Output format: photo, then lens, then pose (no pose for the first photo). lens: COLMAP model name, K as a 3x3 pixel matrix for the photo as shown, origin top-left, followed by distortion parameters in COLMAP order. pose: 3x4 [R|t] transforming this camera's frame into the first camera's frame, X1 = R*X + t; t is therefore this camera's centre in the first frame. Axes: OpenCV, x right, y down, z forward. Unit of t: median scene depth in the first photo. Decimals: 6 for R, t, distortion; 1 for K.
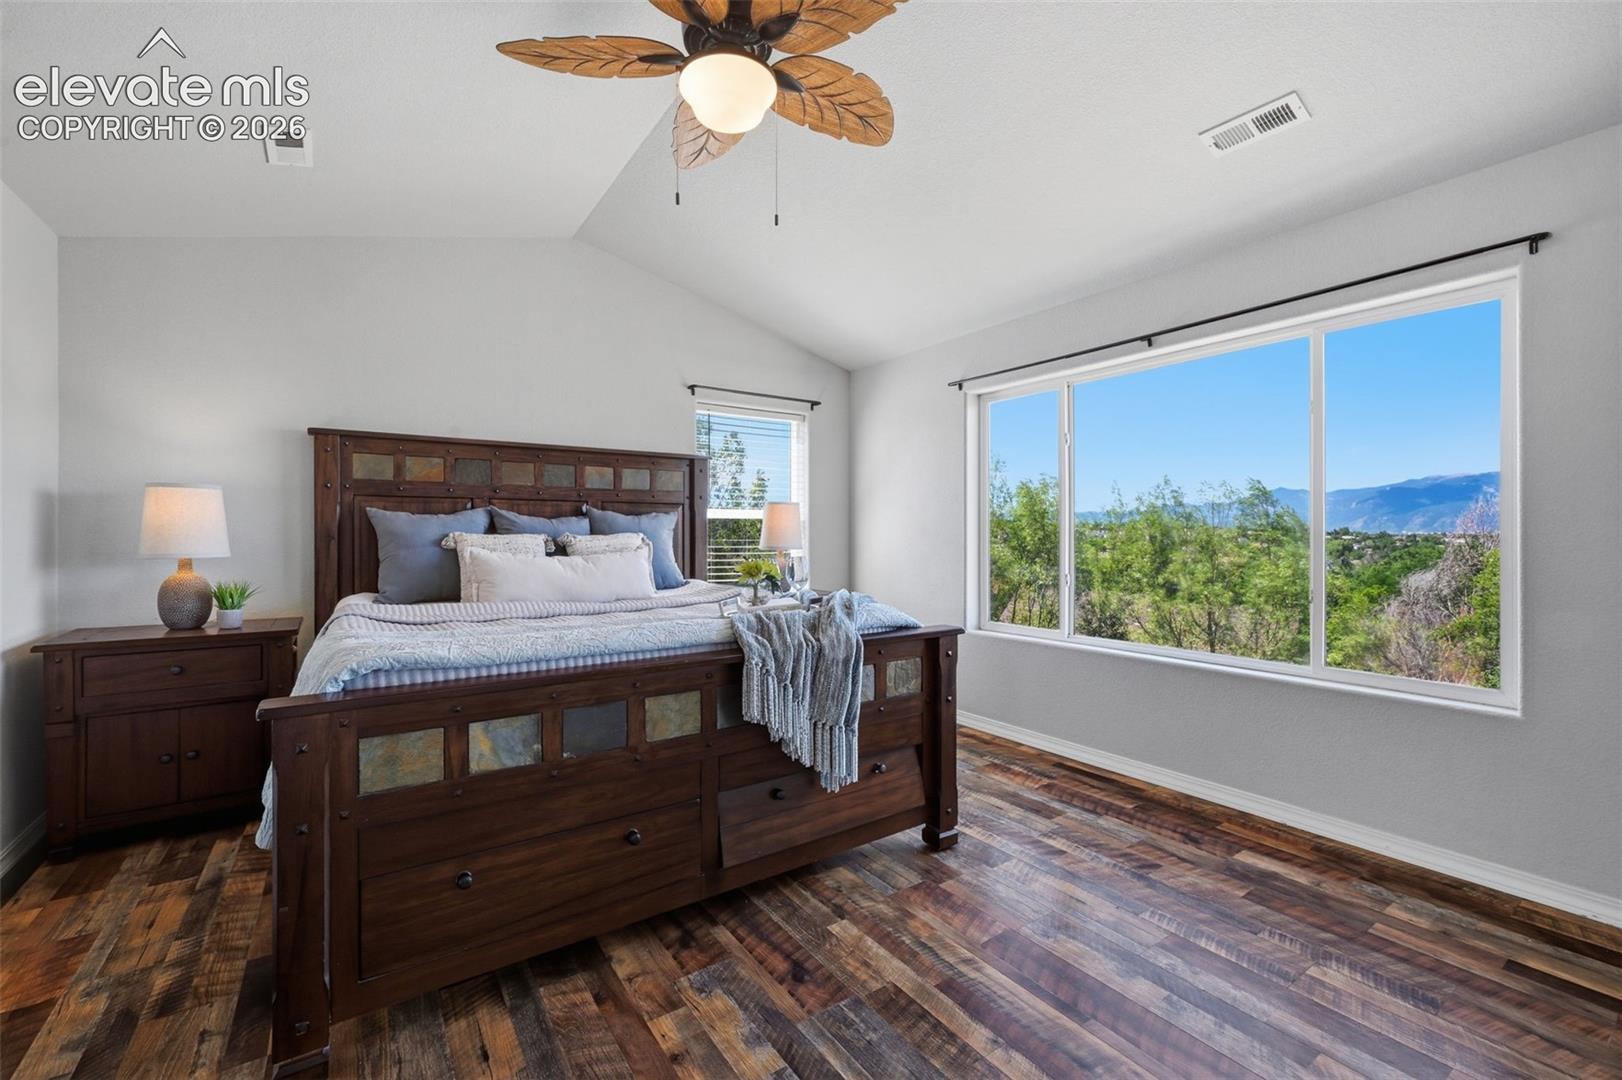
lens RADIAL K [[687.5, 0, 848.1], [0, 687.5, 539.7], [0, 0, 1]] dist [0.000591, -0.000913]
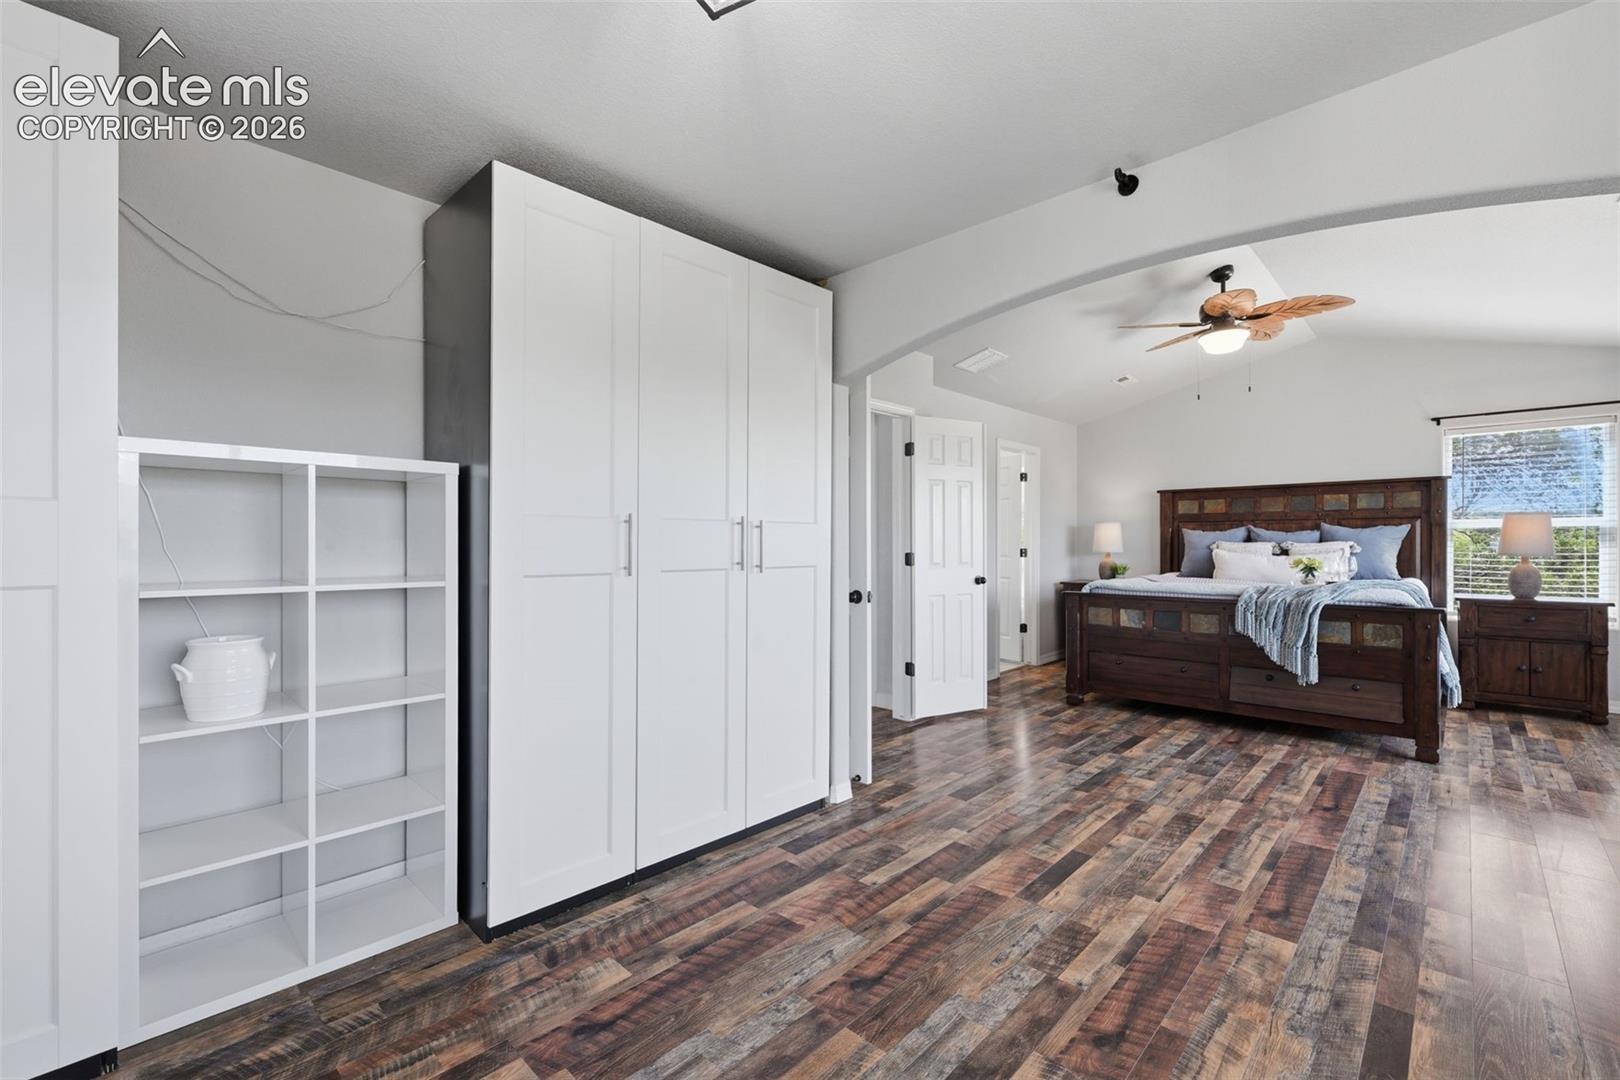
lens RADIAL K [[686.6, 0, 810.4], [0, 686.6, 544.9], [0, 0, 1]] dist [0.000591, -0.000913]
pose [[0.204858, 0.003370, -0.978786, 1.036312], [-0.004286, 0.999988, 0.002546, -0.001876], [0.978782, 0.003674, 0.204870, -0.448829]]
